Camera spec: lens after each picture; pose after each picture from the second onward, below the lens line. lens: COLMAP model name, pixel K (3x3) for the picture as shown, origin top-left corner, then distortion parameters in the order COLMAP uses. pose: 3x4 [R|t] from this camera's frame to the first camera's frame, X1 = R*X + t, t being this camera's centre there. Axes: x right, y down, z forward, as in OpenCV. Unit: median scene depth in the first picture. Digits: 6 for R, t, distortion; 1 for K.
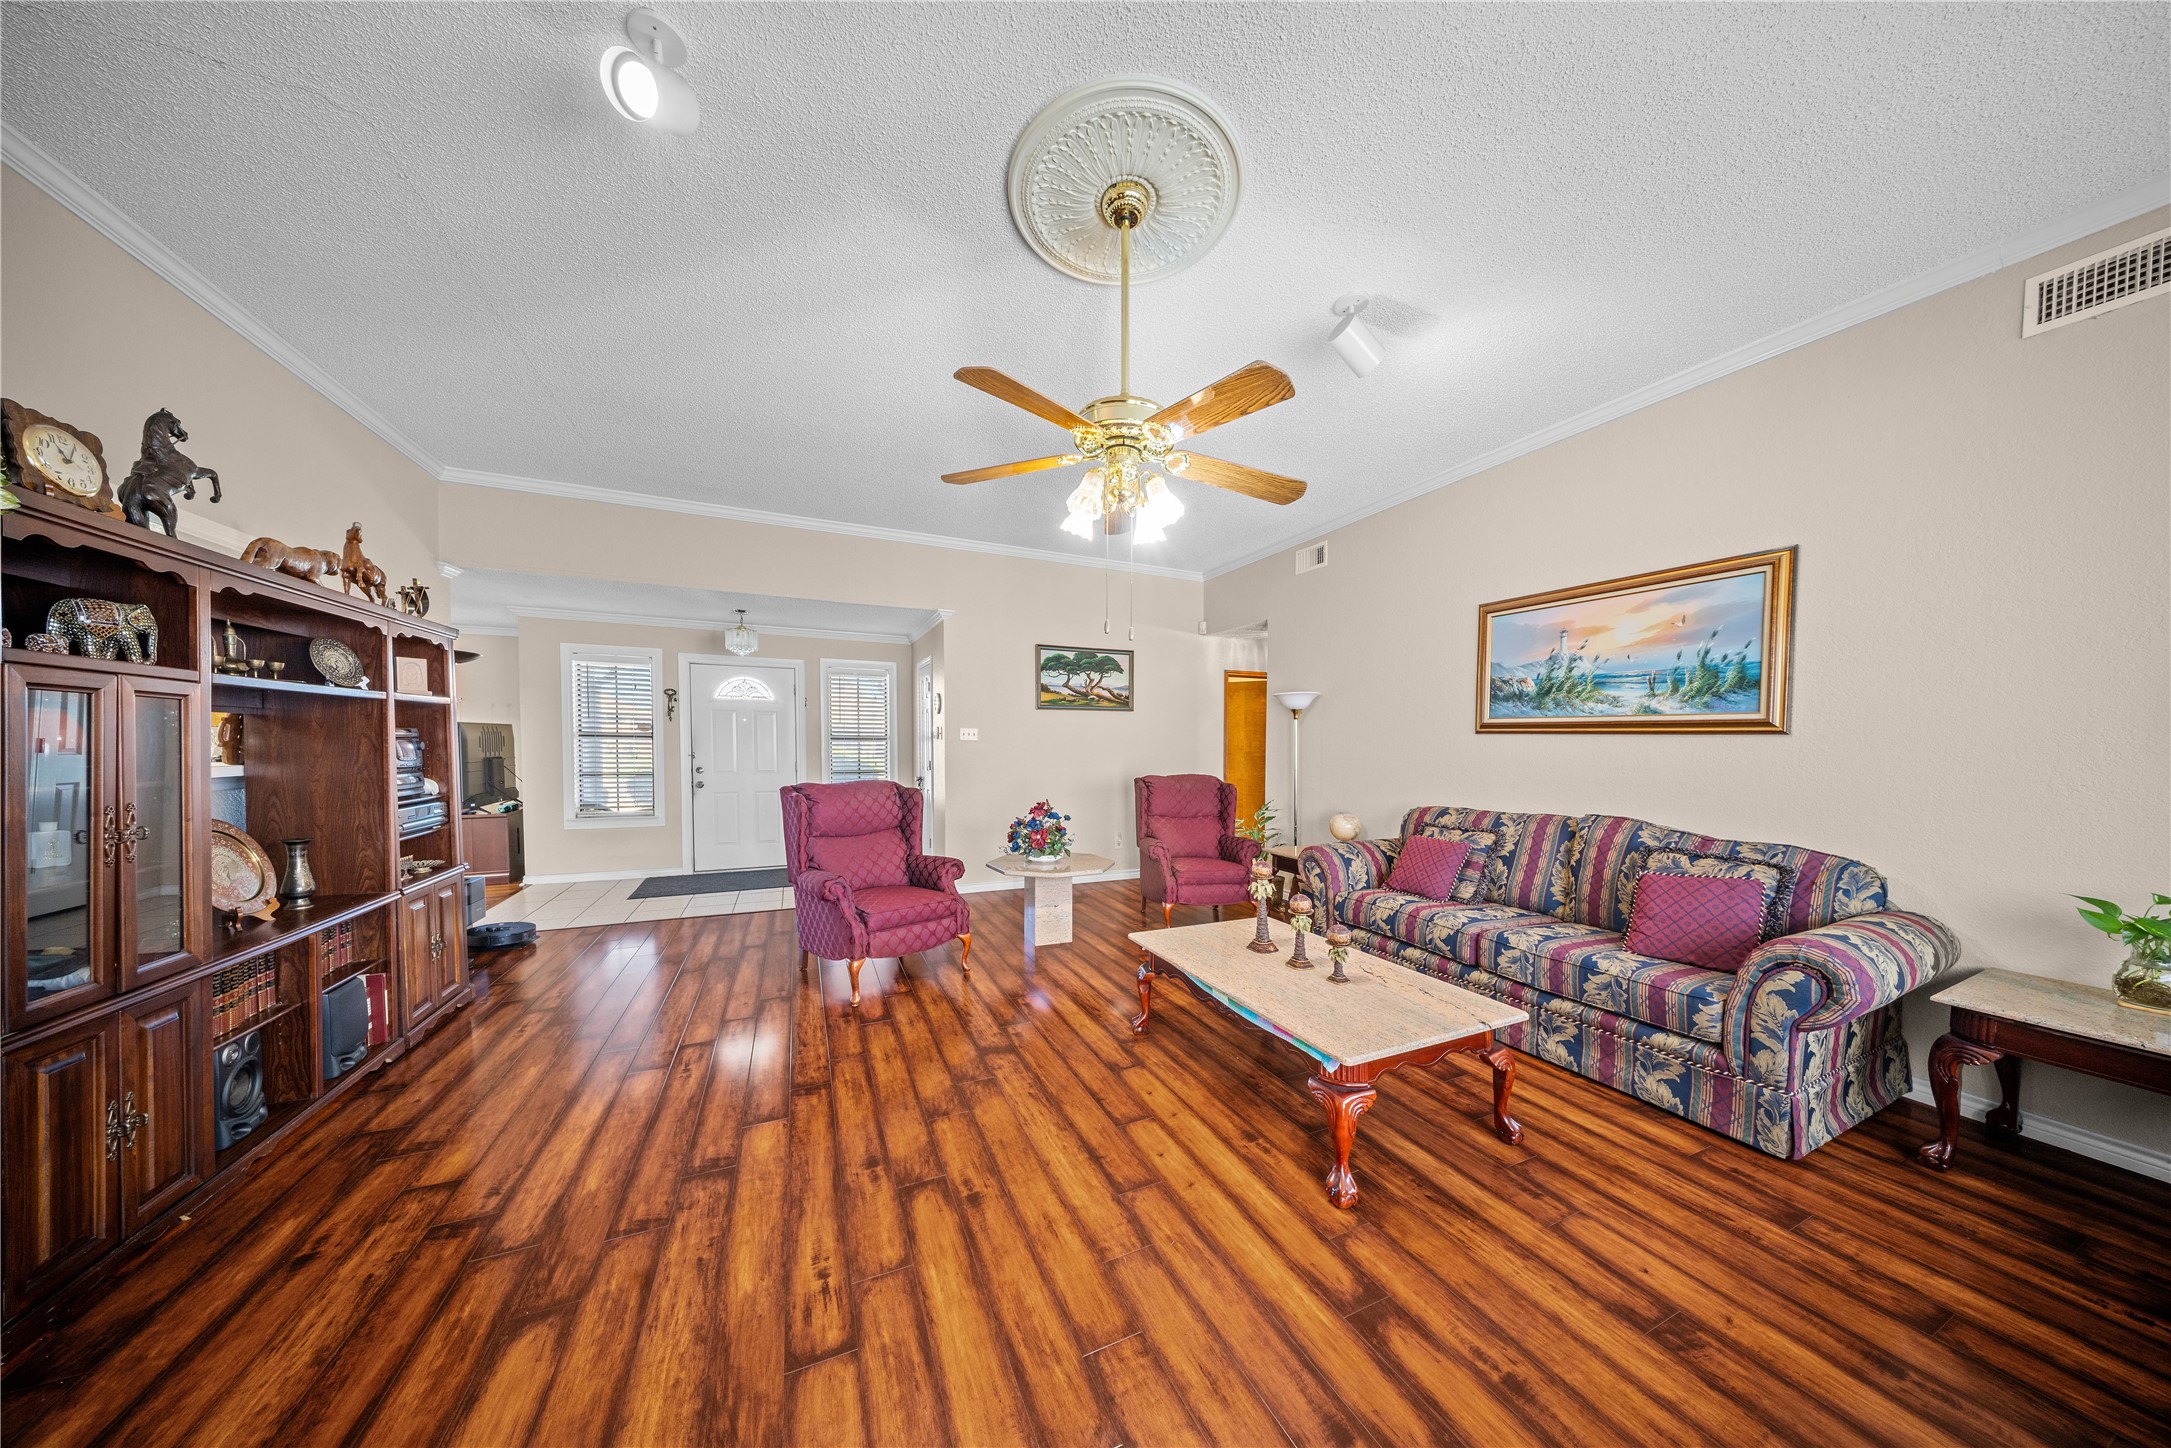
lens RADIAL K [[638.6, 0, 1089.5], [0, 638.6, 769.2], [0, 0, 1]] dist [0.003229, -0.001669]
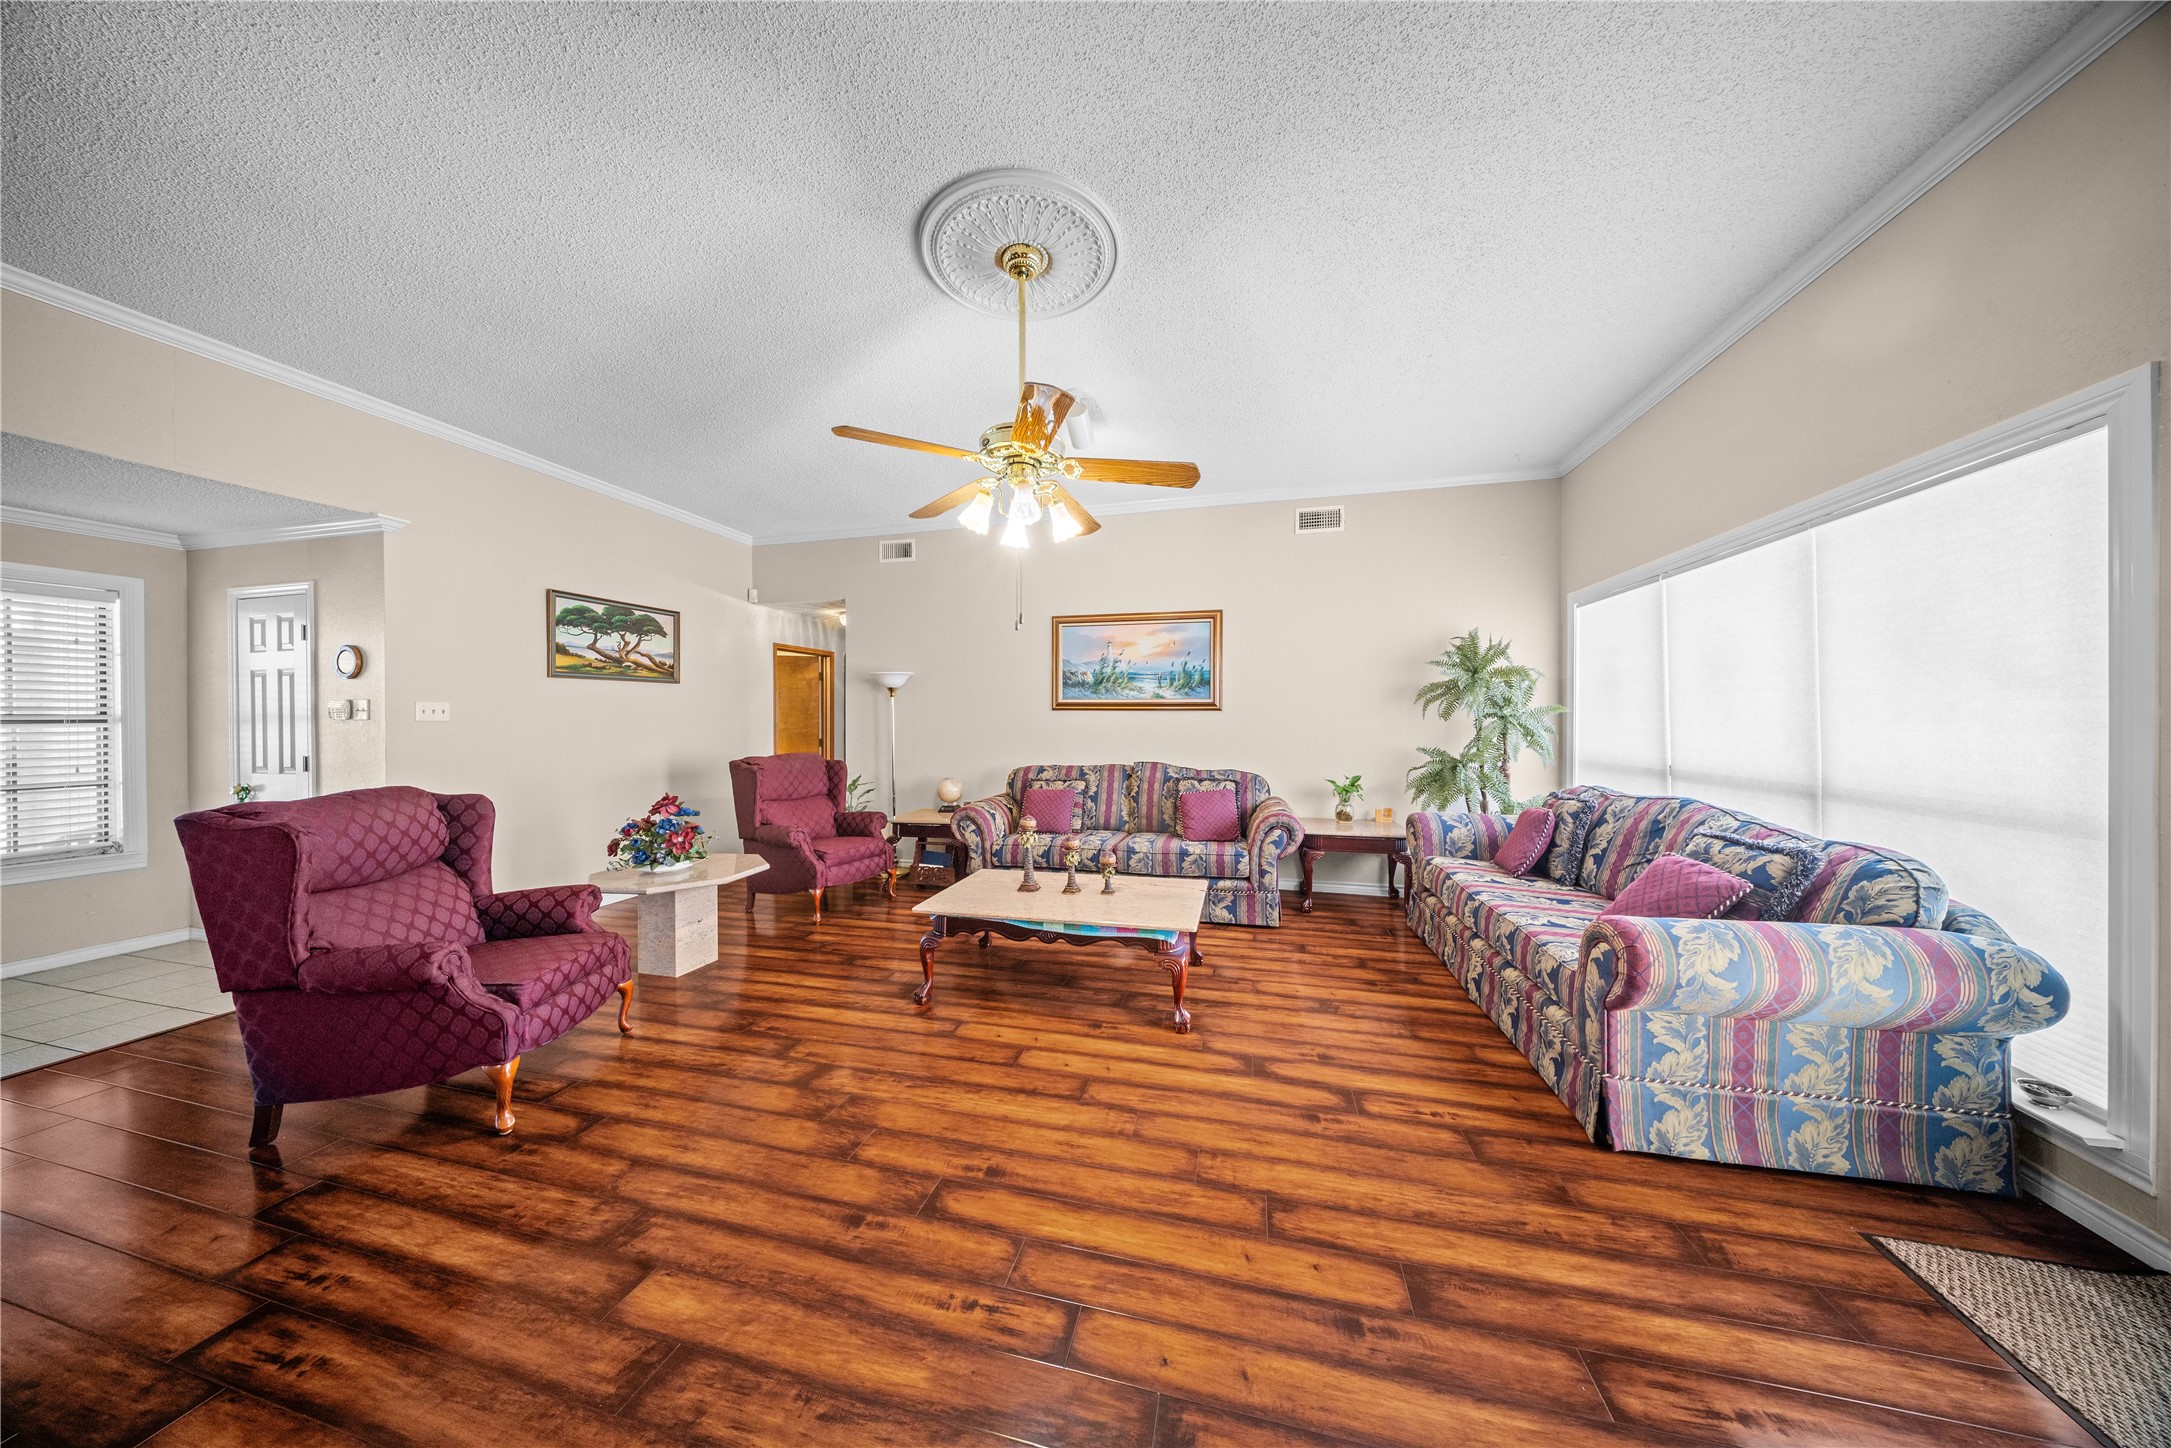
lens RADIAL K [[638.6, 0, 1072.6], [0, 638.6, 721.2], [0, 0, 1]] dist [0.003229, -0.001669]
pose [[0.631598, -0.013717, 0.775175, -0.553859], [0.043686, 0.998885, -0.017919, -0.008196], [-0.774064, 0.045182, 0.631493, 0.150953]]
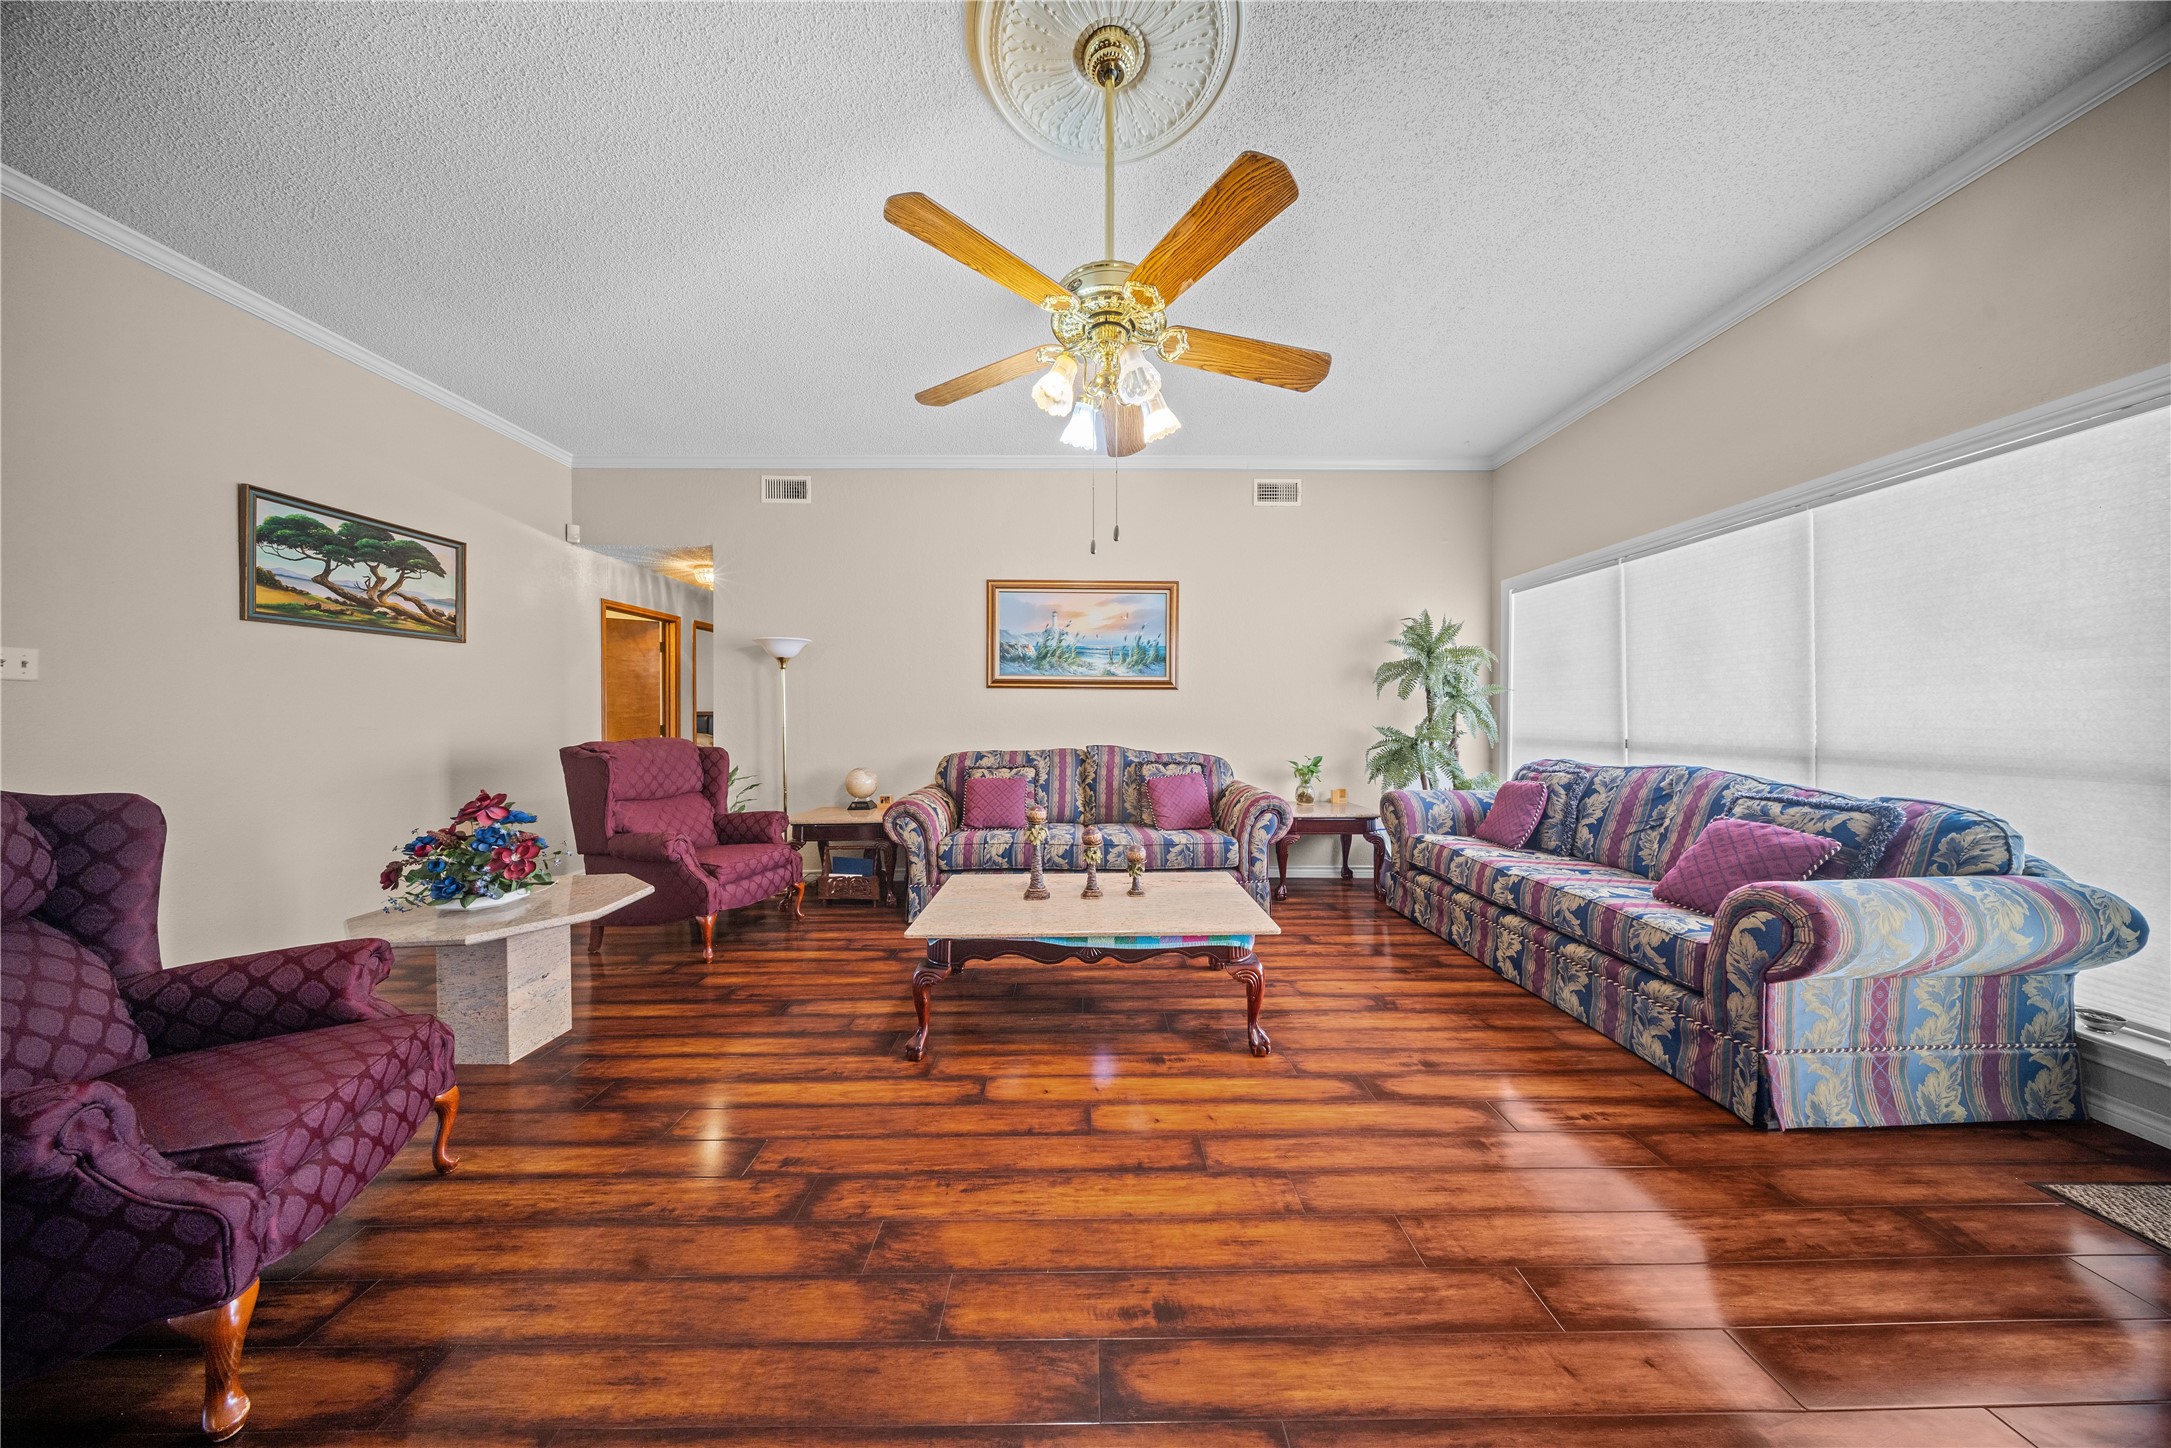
lens RADIAL K [[638.6, 0, 1073.4], [0, 638.6, 721.1], [0, 0, 1]] dist [0.003229, -0.001669]
pose [[0.410390, -0.016428, 0.911762, -0.535167], [0.044052, 0.999028, -0.001828, 0.019442], [-0.910845, 0.040915, 0.410715, 0.497358]]
